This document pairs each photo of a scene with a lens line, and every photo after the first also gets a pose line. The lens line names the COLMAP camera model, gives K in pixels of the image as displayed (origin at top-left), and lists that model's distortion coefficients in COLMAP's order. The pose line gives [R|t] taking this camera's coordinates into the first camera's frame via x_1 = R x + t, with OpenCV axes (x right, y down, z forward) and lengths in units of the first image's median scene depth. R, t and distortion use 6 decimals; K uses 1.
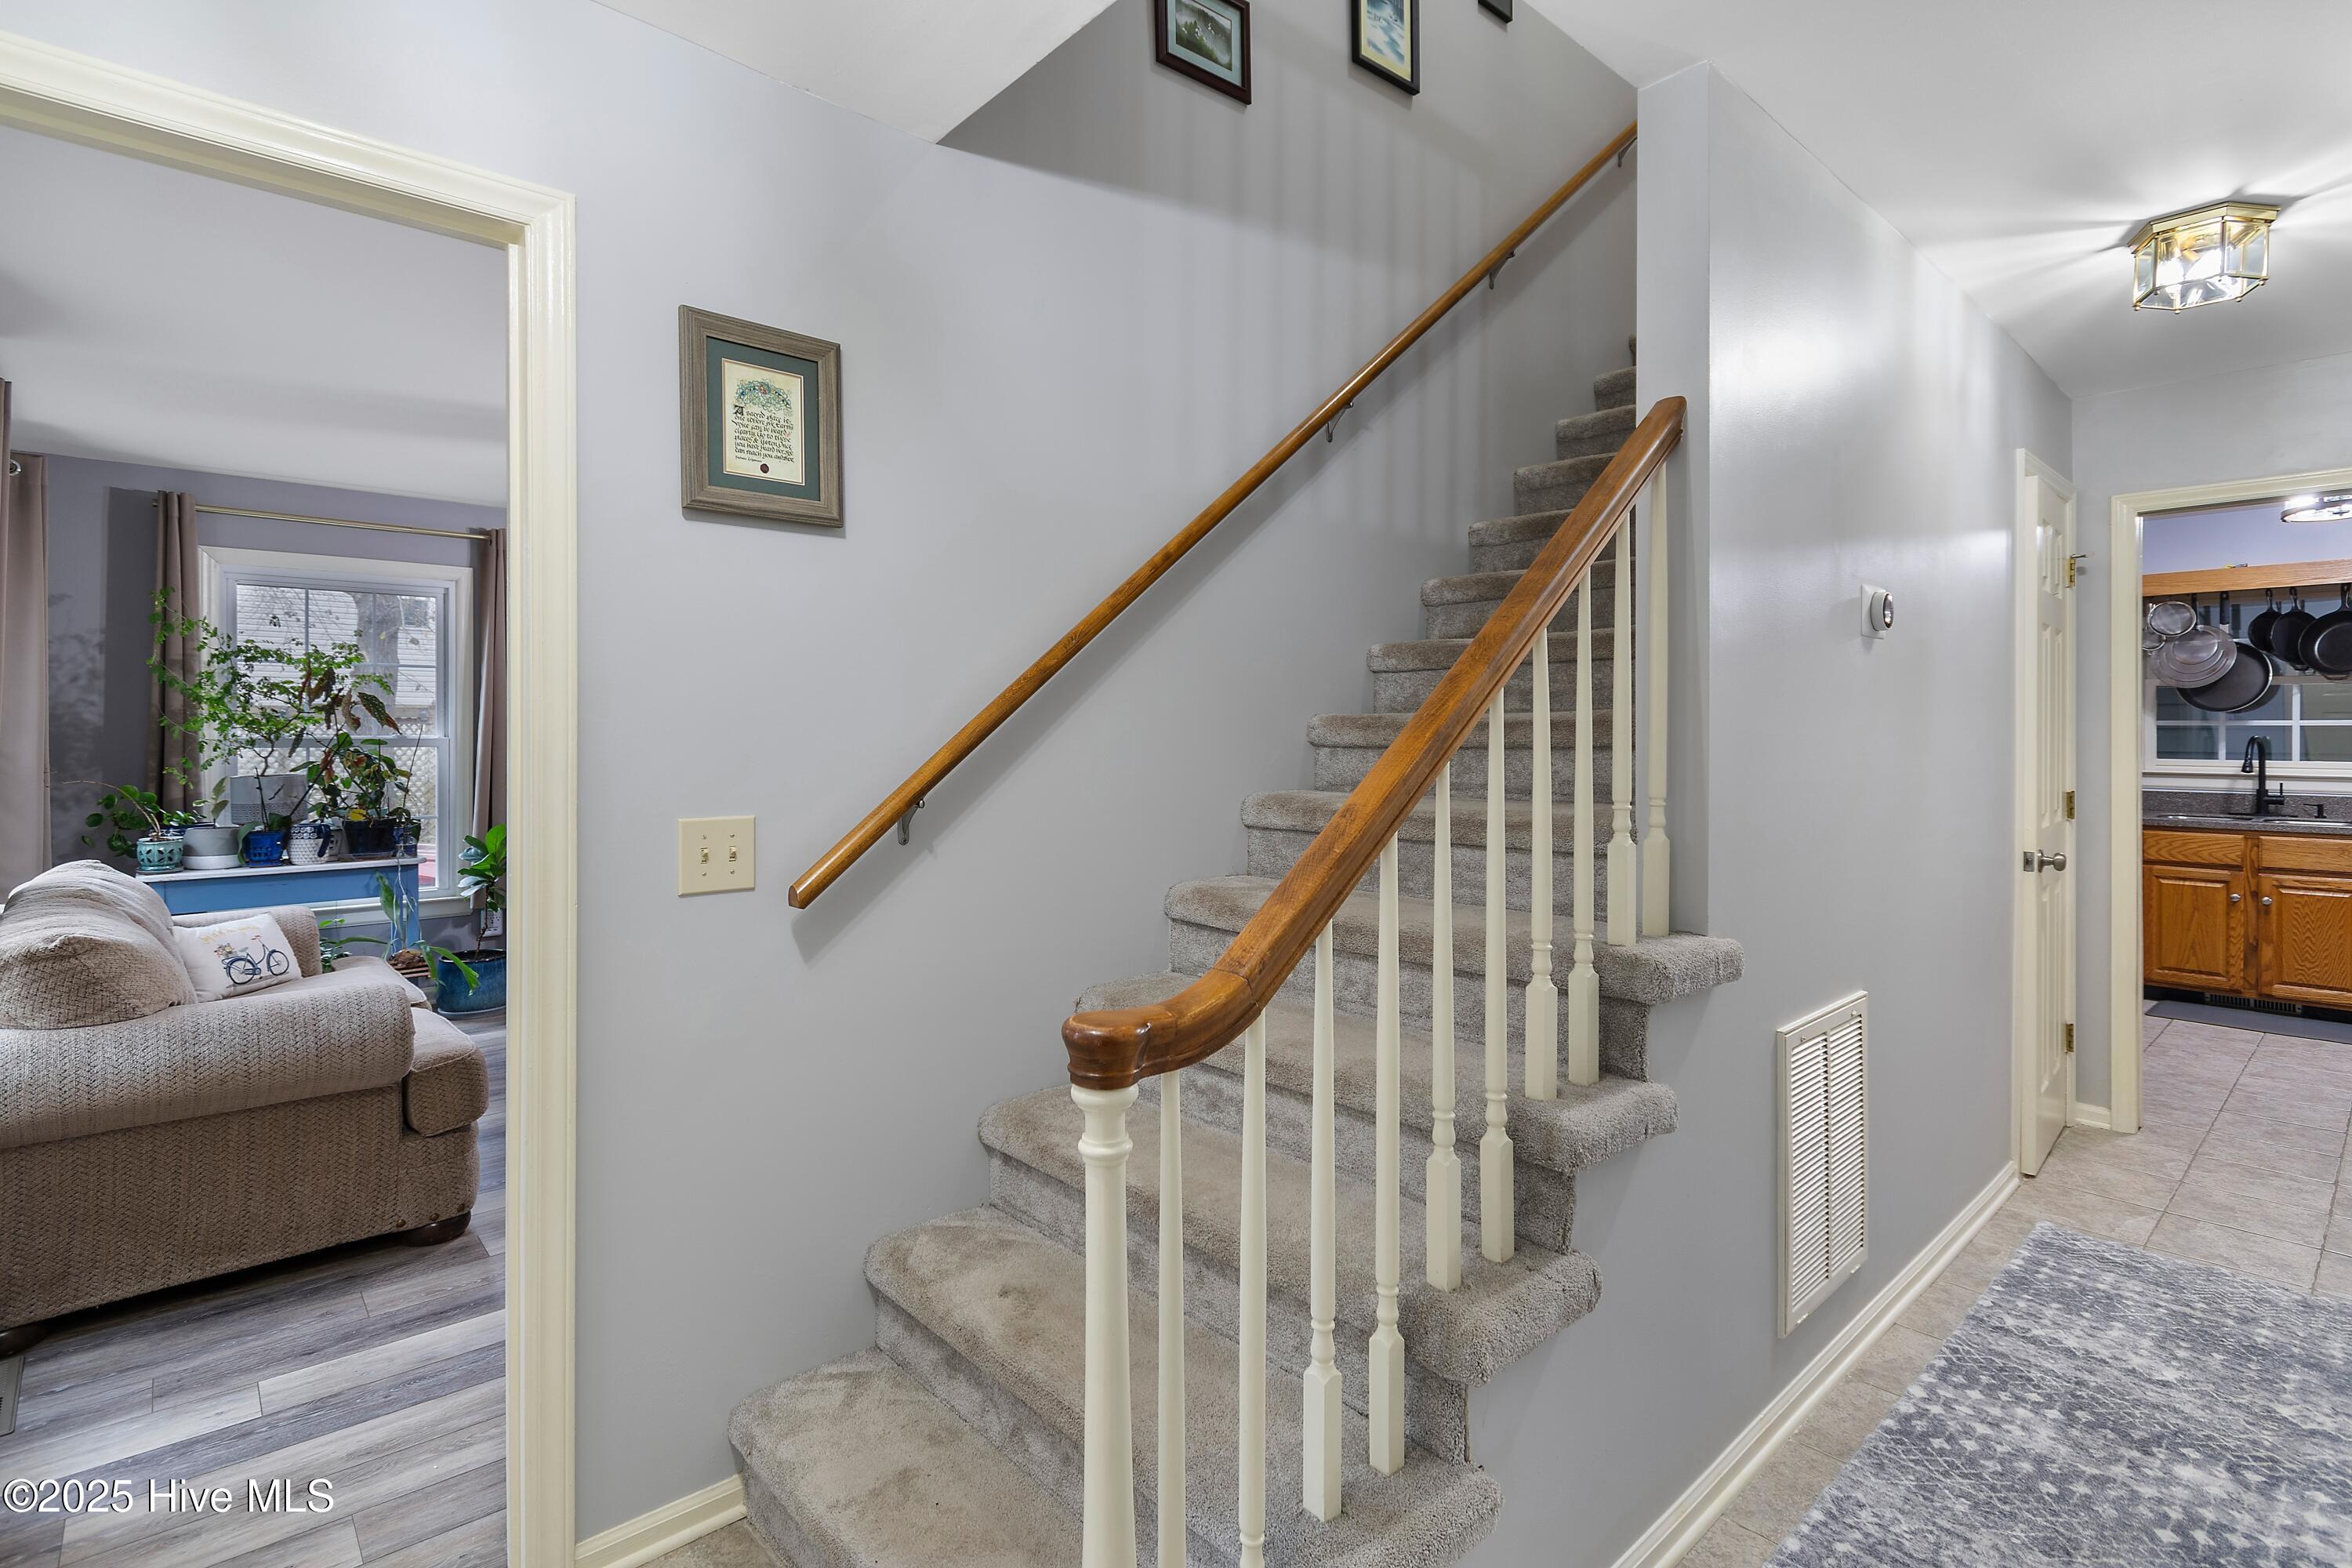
lens RADIAL K [[1104.2, 0, 1175.7], [0, 1104.2, 771.3], [0, 0, 1]] dist [0.000500, -0.000344]
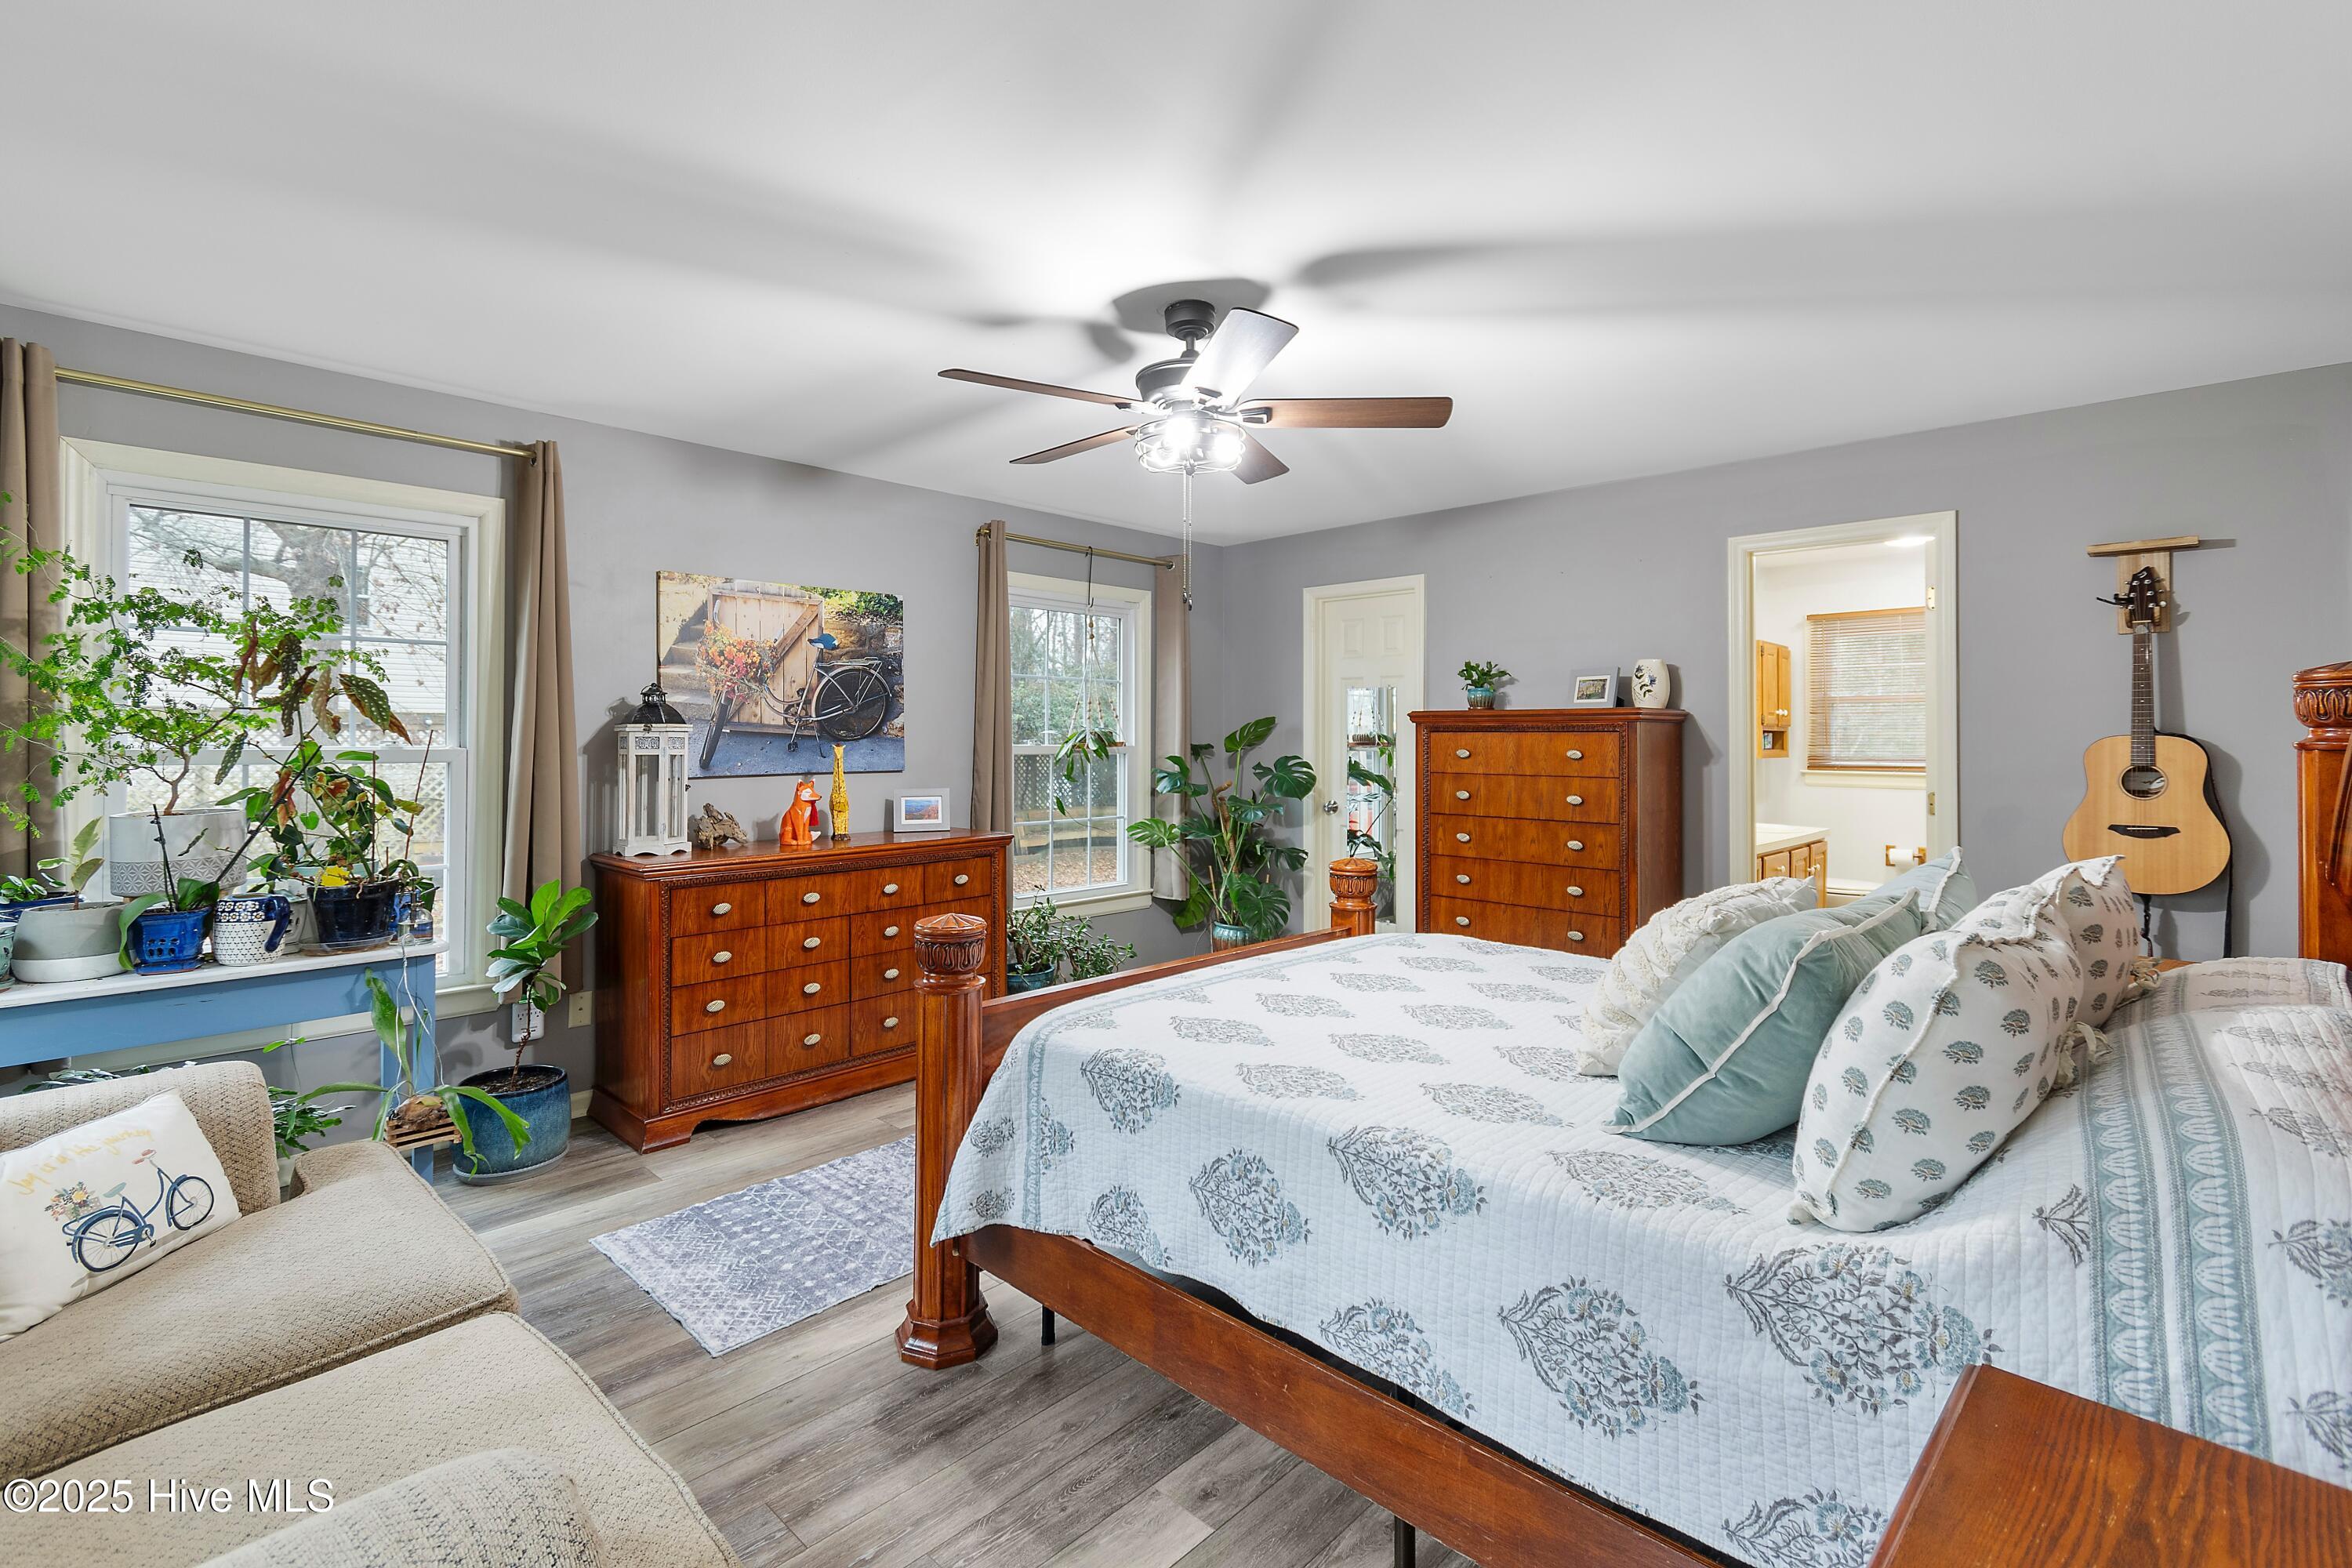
lens RADIAL K [[1051.6, 0, 1175.9], [0, 1051.6, 763.6], [0, 0, 1]] dist [0.003515, 0.000498]
pose [[0.997792, 0.000496, 0.066407, -0.321110], [0.000396, 0.999910, -0.013412, -0.015302], [-0.066408, 0.013409, 0.997702, 0.394309]]
